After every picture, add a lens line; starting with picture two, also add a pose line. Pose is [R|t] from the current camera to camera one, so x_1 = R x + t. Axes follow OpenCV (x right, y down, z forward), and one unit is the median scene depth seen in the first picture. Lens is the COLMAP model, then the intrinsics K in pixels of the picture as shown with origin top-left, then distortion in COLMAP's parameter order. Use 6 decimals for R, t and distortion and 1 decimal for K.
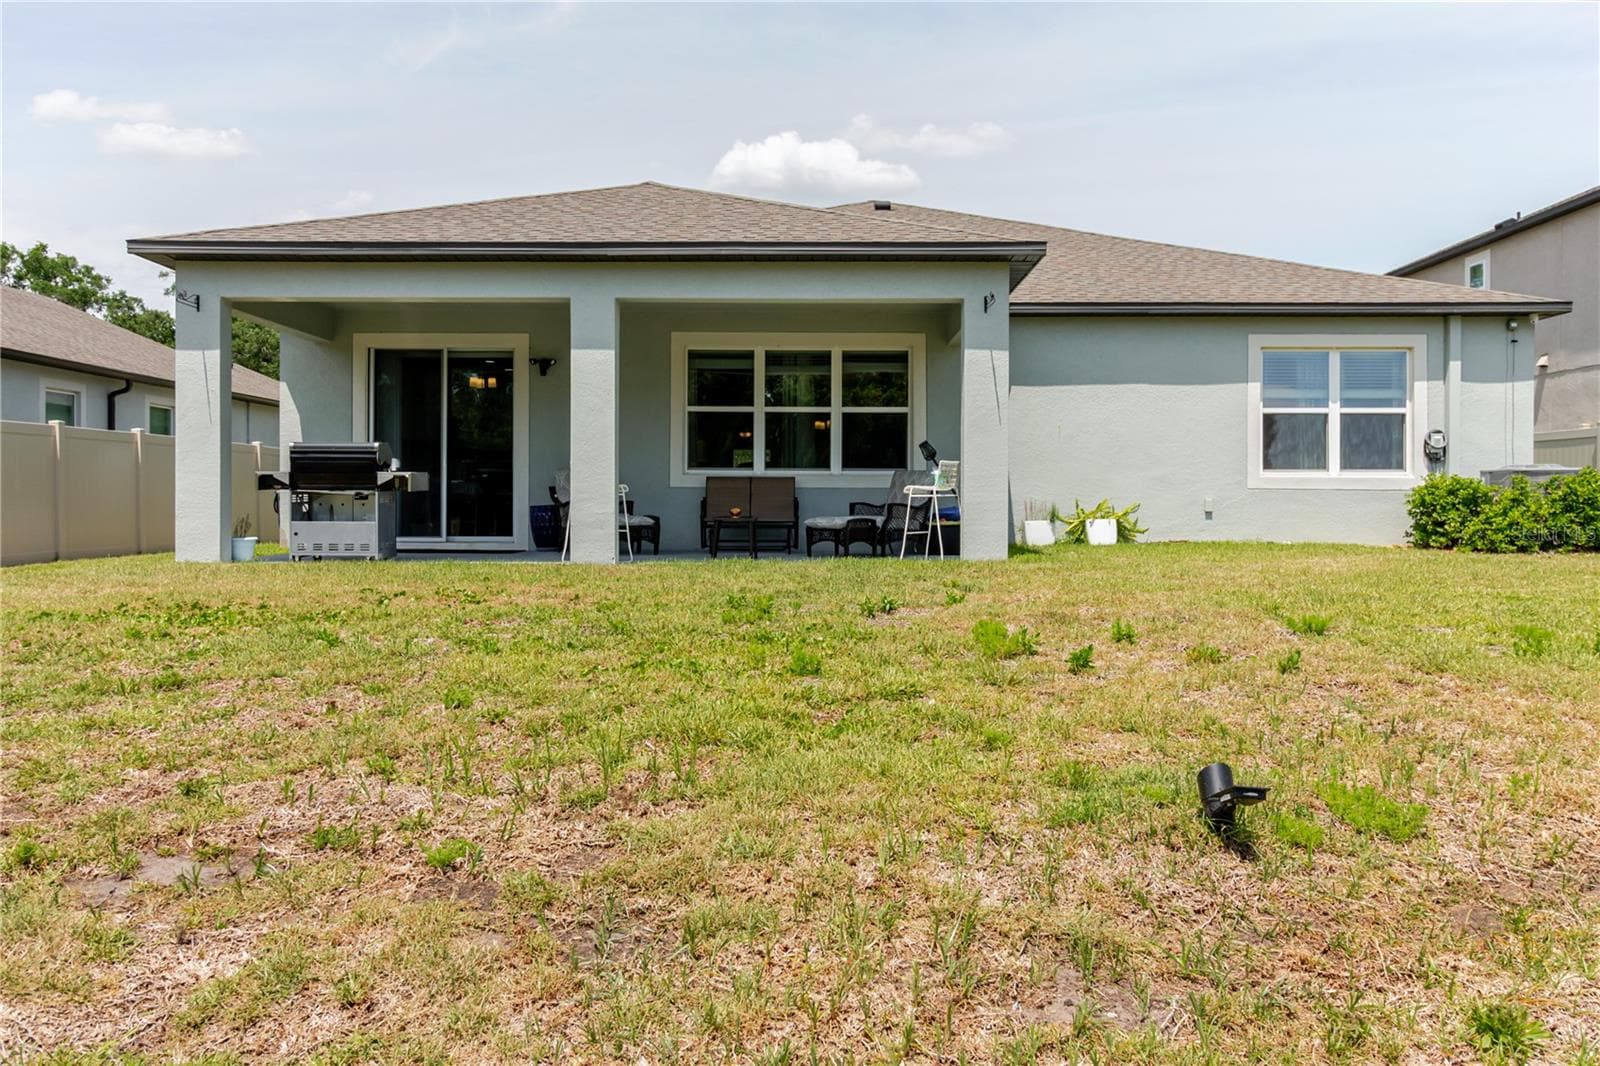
lens RADIAL K [[1156.4, 0, 802.8], [0, 1156.4, 511.1], [0, 0, 1]] dist [0.001724, -0.000596]
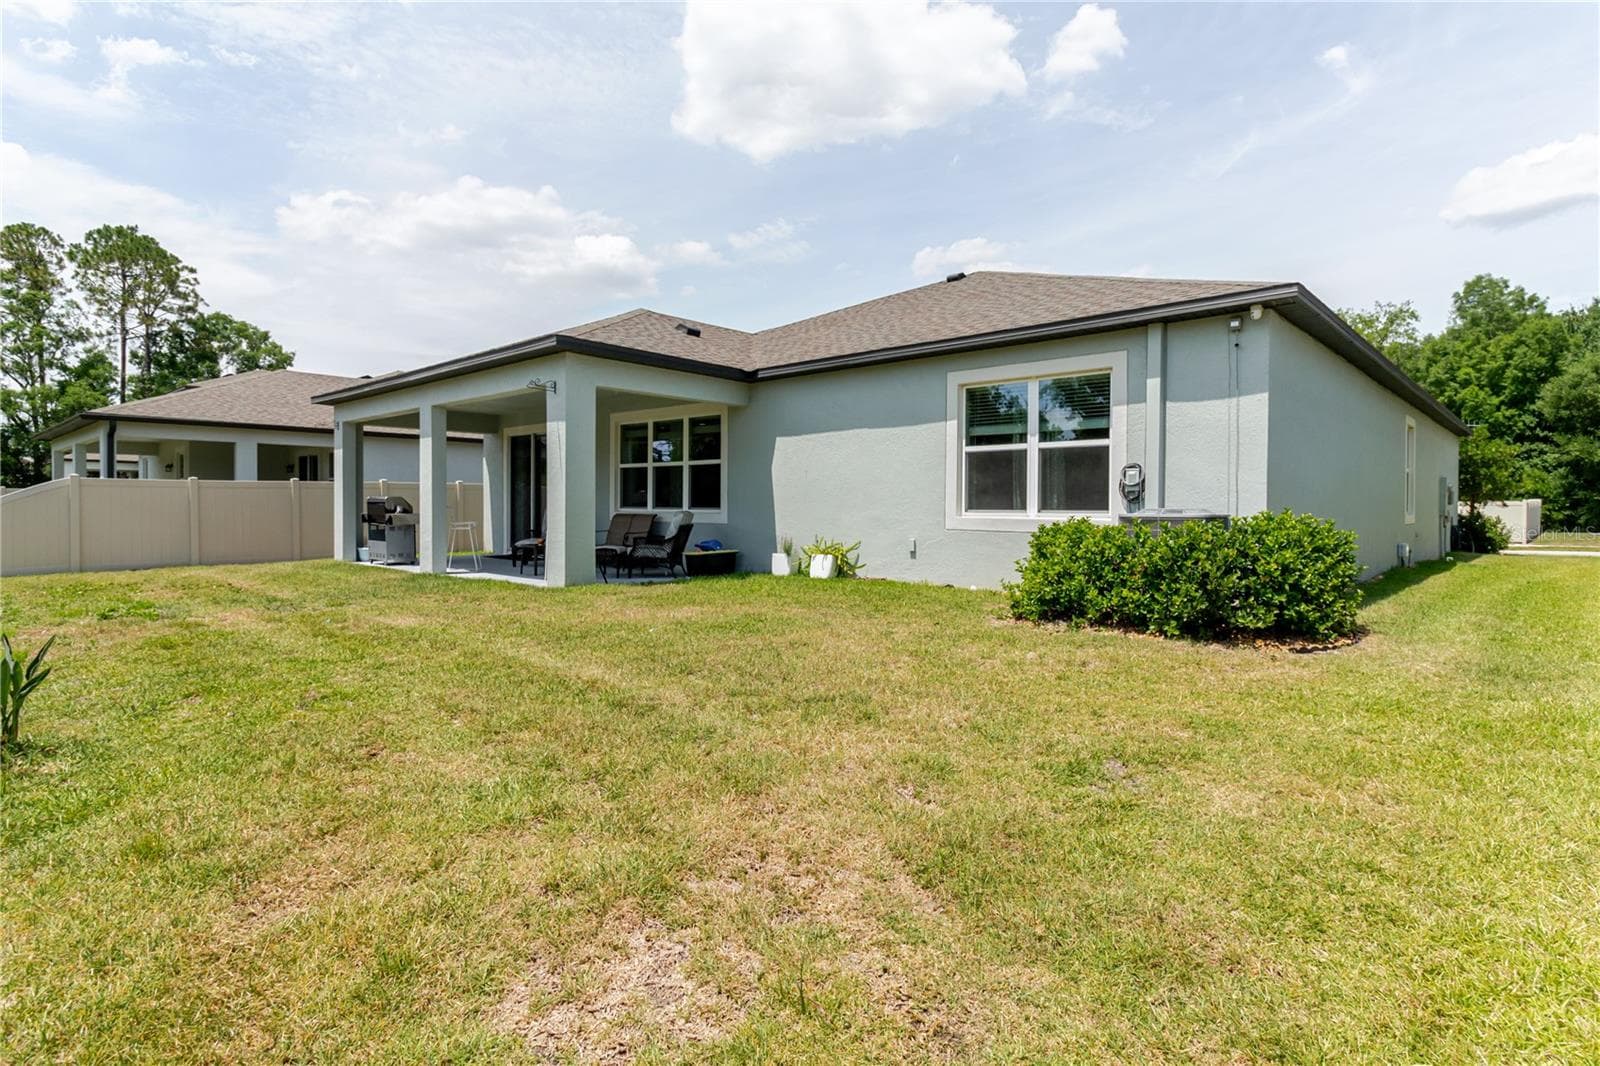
lens RADIAL K [[823.1, 0, 805.3], [0, 823.1, 513.4], [0, 0, 1]] dist [0.001441, 0.000277]
pose [[0.737620, 0.007131, -0.675179, 0.876271], [-0.007668, 0.999968, 0.002185, -0.038237], [0.675173, 0.003566, 0.737651, 0.457499]]
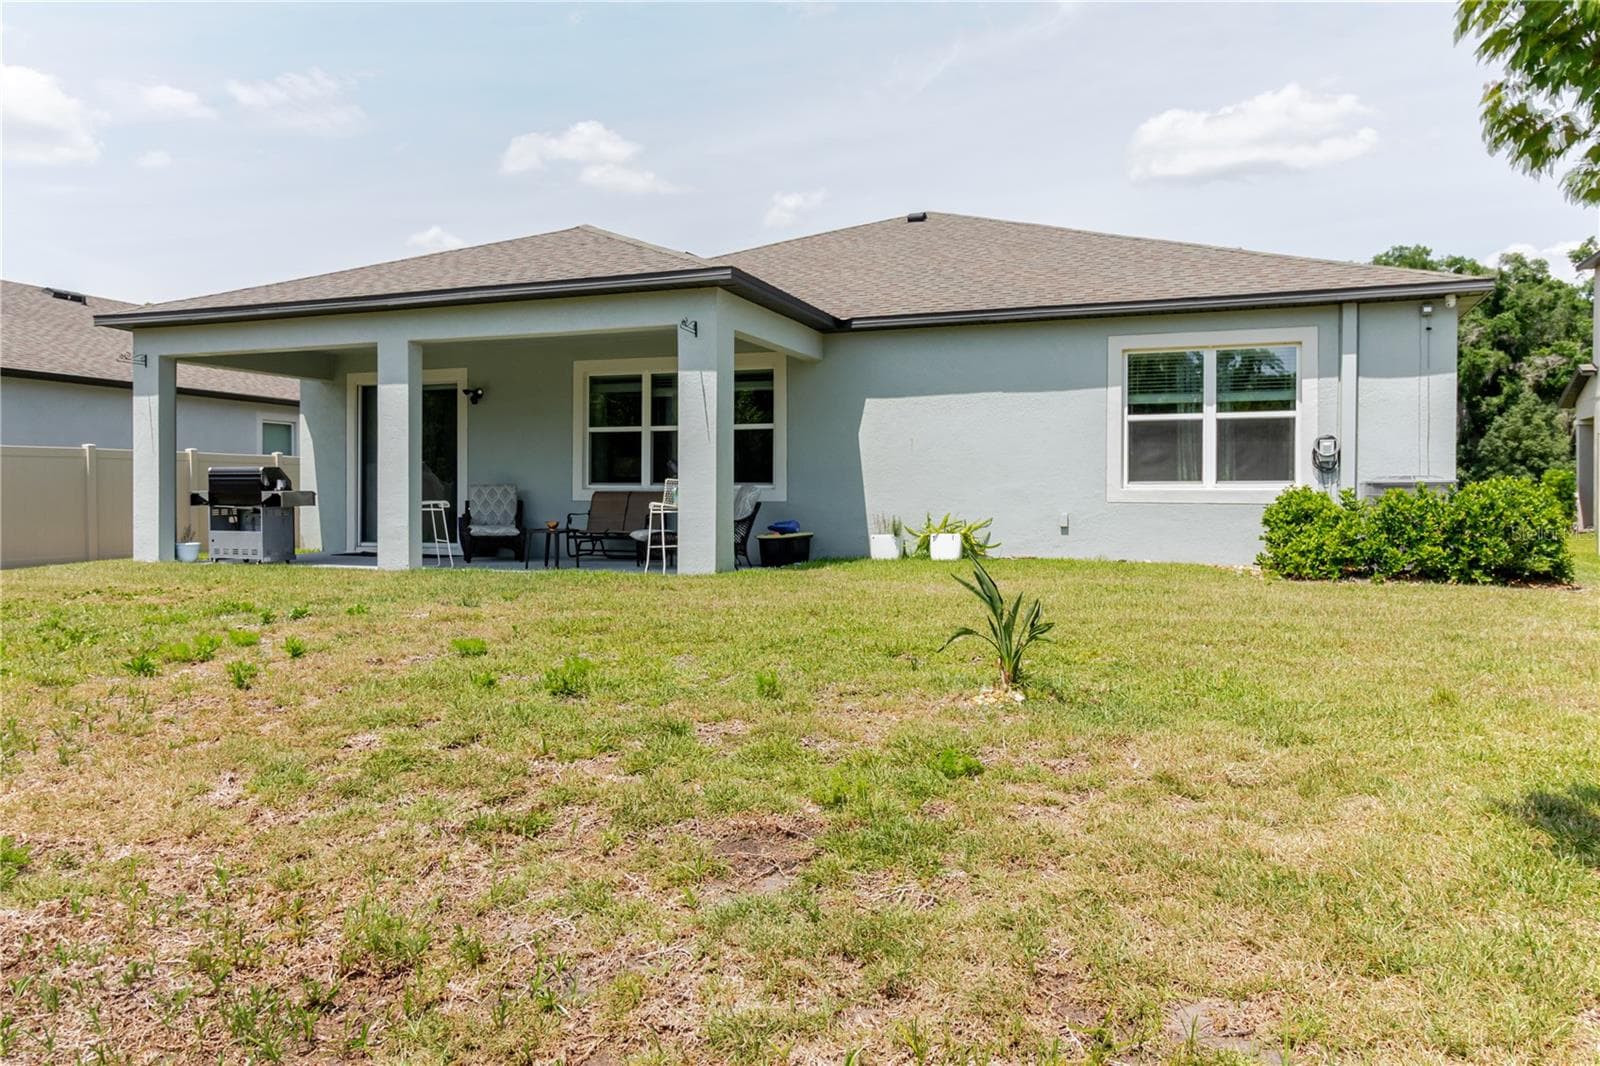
lens RADIAL K [[1129.4, 0, 807.8], [0, 1129.4, 513.4], [0, 0, 1]] dist [0.001845, -0.002841]
pose [[0.935077, 0.003750, -0.354426, 0.547966], [-0.003101, 0.999992, 0.002399, -0.013572], [0.354432, -0.001144, 0.935081, 0.075393]]
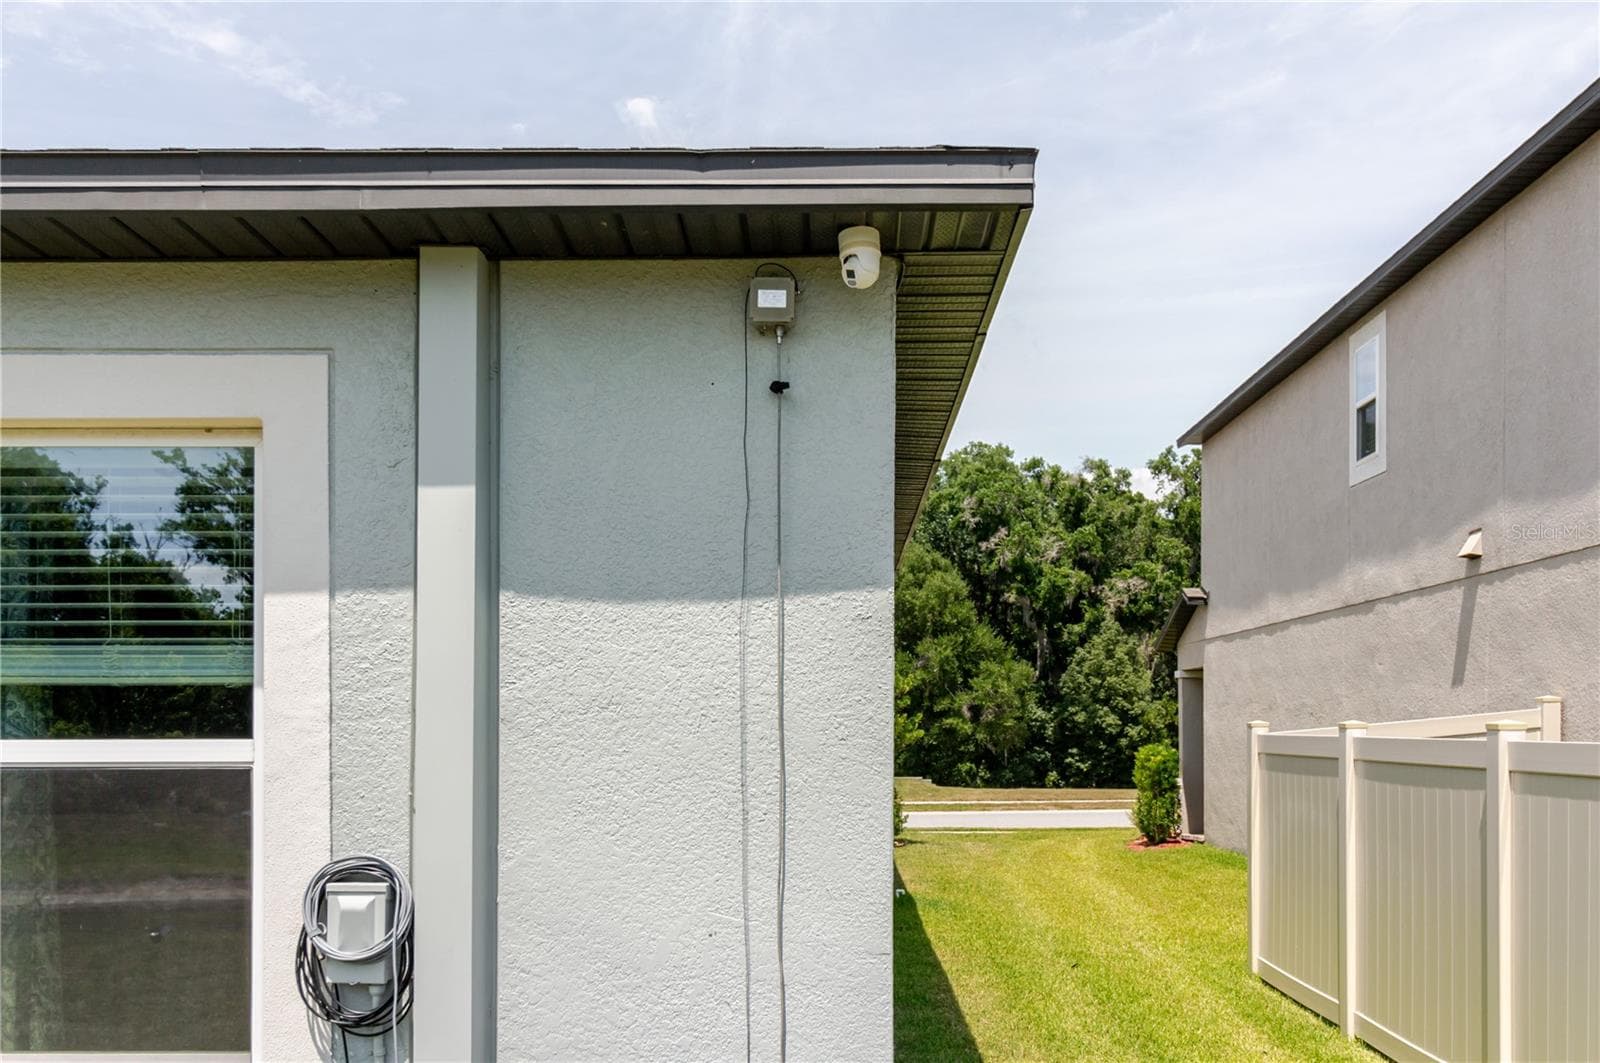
lens RADIAL K [[1324.6, 0, 846.1], [0, 1324.6, 724.7], [0, 0, 1]] dist [0.010555, 0.004544]
pose [[0.999947, -0.002388, 0.010022, 0.706403], [0.002497, 0.999937, -0.010921, -0.101062], [-0.009995, 0.010945, 0.999890, 0.889805]]
